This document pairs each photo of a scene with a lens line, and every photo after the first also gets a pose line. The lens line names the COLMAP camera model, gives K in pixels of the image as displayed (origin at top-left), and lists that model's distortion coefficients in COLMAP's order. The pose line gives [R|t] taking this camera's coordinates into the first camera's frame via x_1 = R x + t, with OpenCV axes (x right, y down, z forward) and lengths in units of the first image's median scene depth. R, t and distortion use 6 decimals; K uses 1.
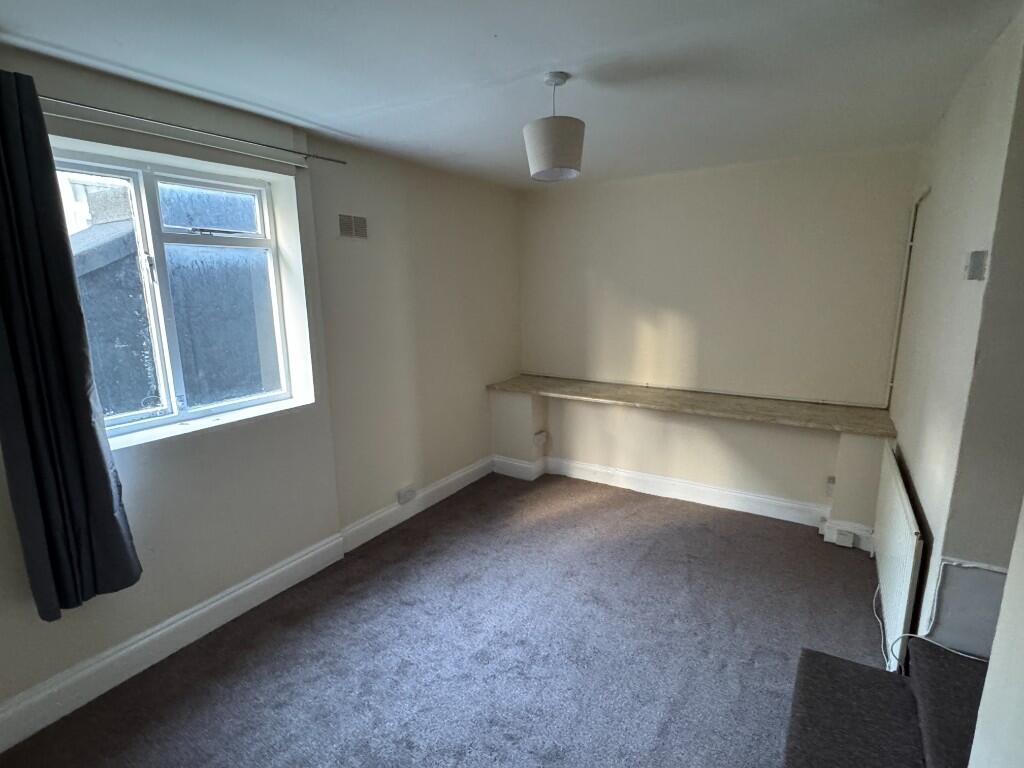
lens RADIAL K [[510.4, 0, 511.8], [0, 510.4, 382.8], [0, 0, 1]] dist [-0.014747, 0.000342]
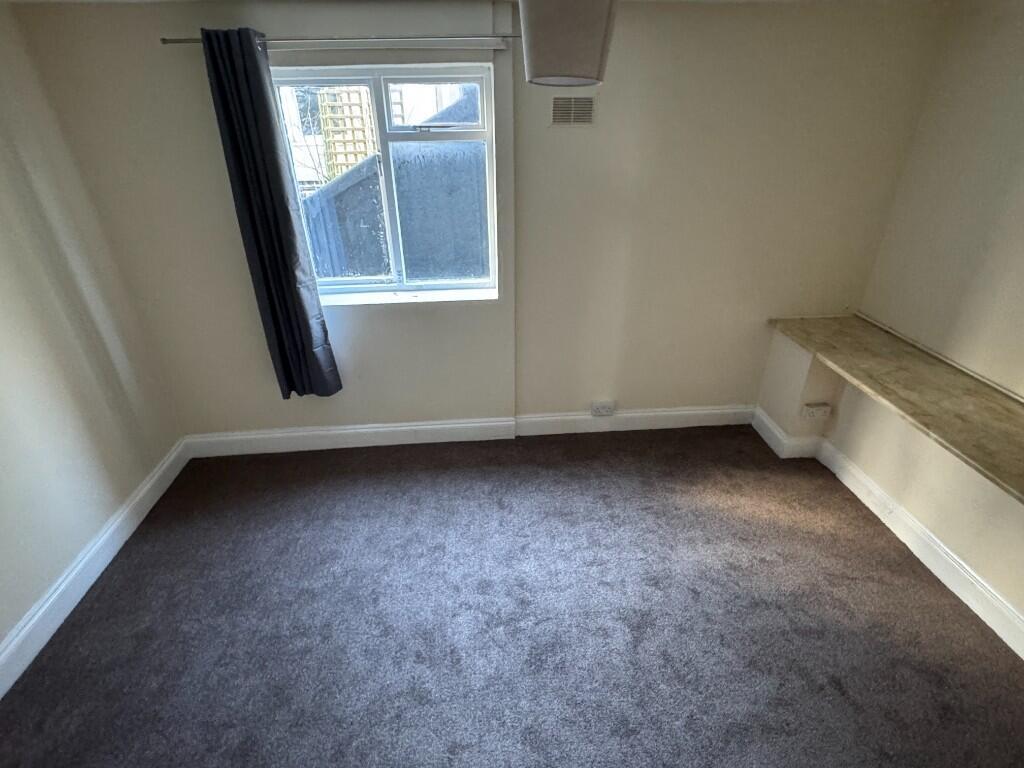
lens RADIAL K [[510.4, 0, 512.5], [0, 510.4, 385.1], [0, 0, 1]] dist [-0.014747, 0.000342]
pose [[0.593321, 0.384155, -0.707386, 0.476765], [-0.150247, 0.916184, 0.371526, -0.207598], [0.790820, -0.114152, 0.601310, 0.385796]]
